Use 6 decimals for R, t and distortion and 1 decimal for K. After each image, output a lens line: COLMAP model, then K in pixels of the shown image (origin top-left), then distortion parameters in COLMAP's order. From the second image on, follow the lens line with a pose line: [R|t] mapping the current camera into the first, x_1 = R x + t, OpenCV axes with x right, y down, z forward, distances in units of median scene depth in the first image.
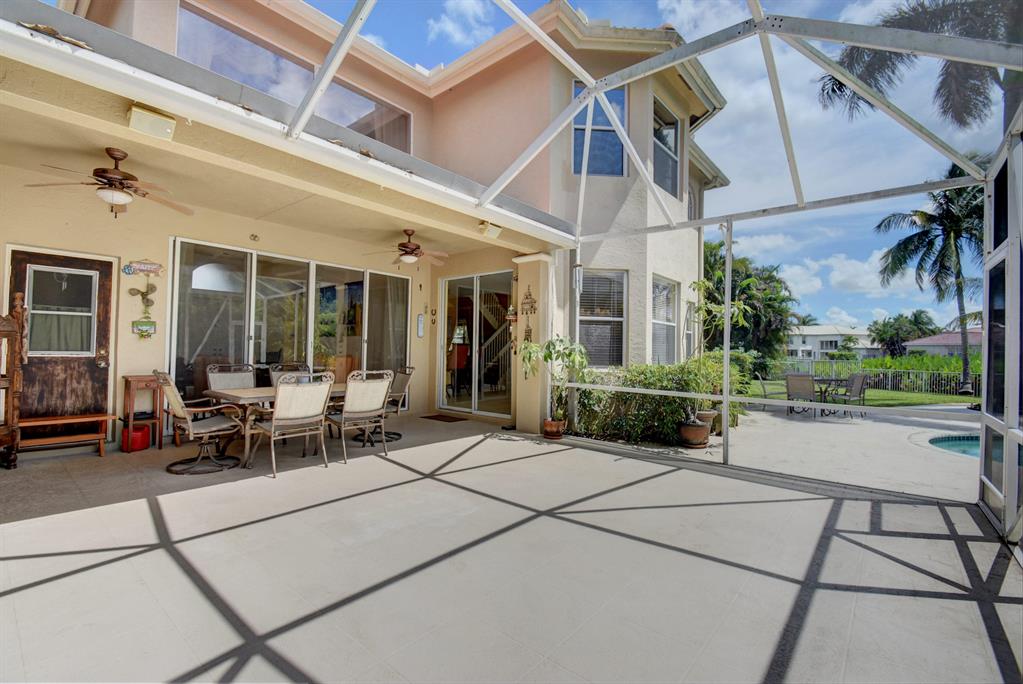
lens RADIAL K [[437.7, 0, 511.5], [0, 437.7, 342.0], [0, 0, 1]] dist [0.029725, -0.019631]
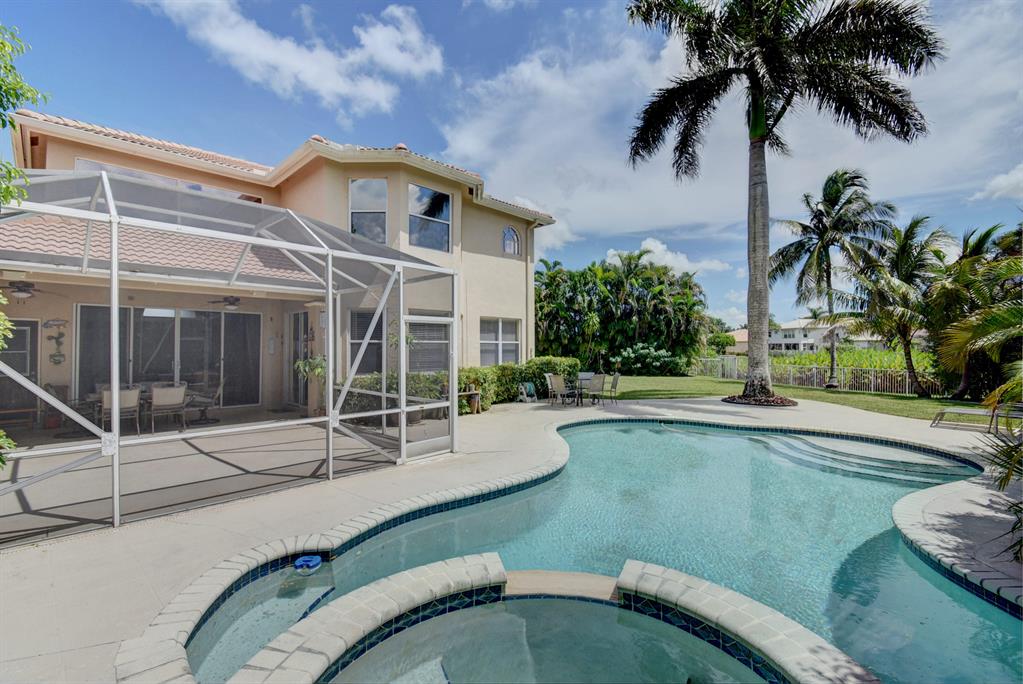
lens RADIAL K [[442.6, 0, 511.5], [0, 442.6, 342.0], [0, 0, 1]] dist [-0.001225, -0.000289]
pose [[0.997830, -0.019393, -0.062919, 0.668593], [0.019818, 0.999785, 0.006124, -0.044931], [0.062787, -0.007358, 0.998000, -0.388700]]
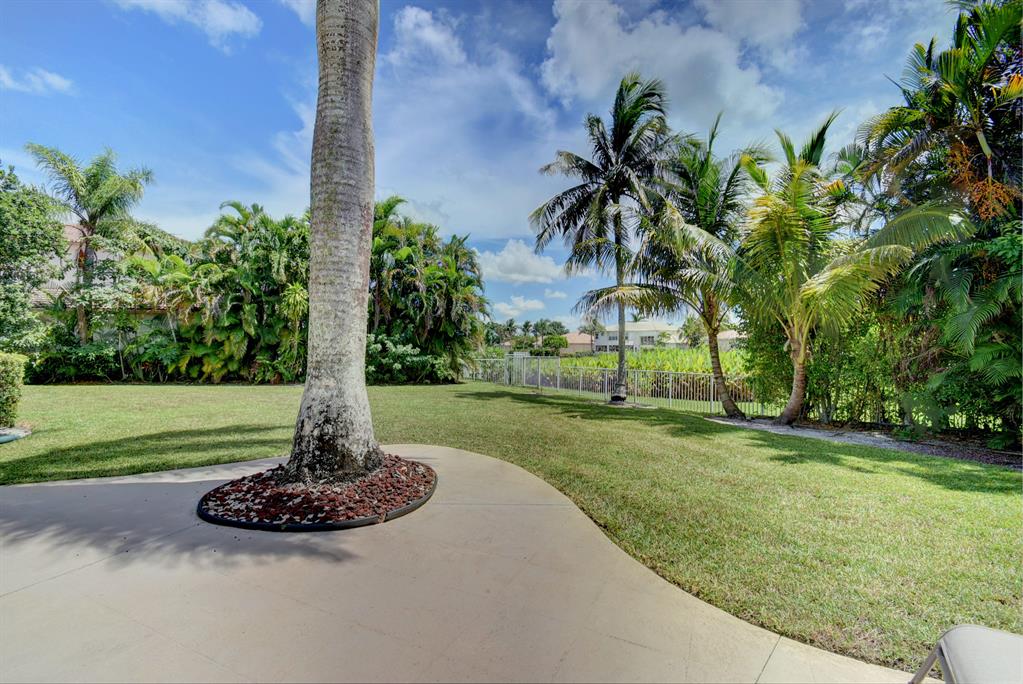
lens RADIAL K [[437.7, 0, 511.5], [0, 437.7, 342.0], [0, 0, 1]] dist [0.029725, -0.019631]
pose [[0.976083, -0.009536, 0.217188, 1.576131], [0.009346, 0.999955, 0.001901, 0.038452], [-0.217196, 0.000175, 0.976128, 0.704016]]
